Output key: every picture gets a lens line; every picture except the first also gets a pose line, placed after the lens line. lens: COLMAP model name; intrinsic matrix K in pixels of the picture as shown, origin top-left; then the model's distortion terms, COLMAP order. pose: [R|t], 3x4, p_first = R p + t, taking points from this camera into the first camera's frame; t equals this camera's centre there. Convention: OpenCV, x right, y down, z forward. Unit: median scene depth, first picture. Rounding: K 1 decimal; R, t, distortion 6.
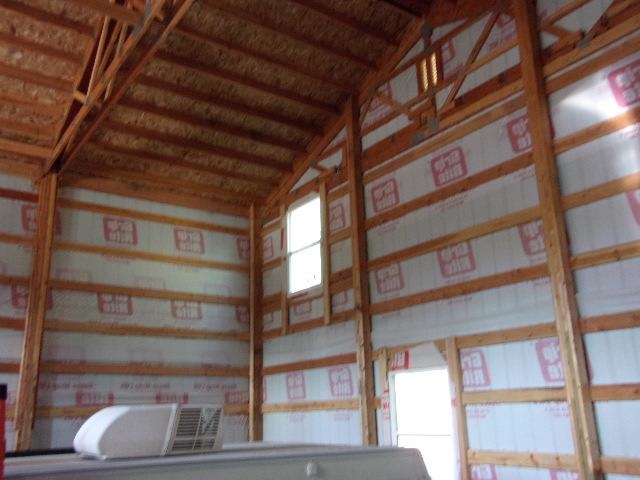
lens RADIAL K [[621.5, 0, 320.0], [0, 621.5, 240.0], [0, 0, 1]] dist [0.053540, 0.007370]
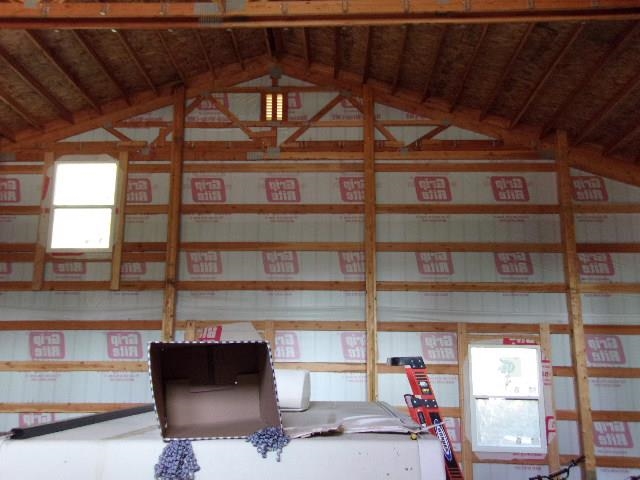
lens RADIAL K [[621.5, 0, 320.0], [0, 621.5, 240.0], [0, 0, 1]] dist [0.053540, 0.007370]
pose [[0.599837, 0.201053, 0.774450, -0.668571], [-0.242094, 0.968151, -0.063829, 0.043422], [-0.762618, -0.149203, 0.629407, 0.106299]]
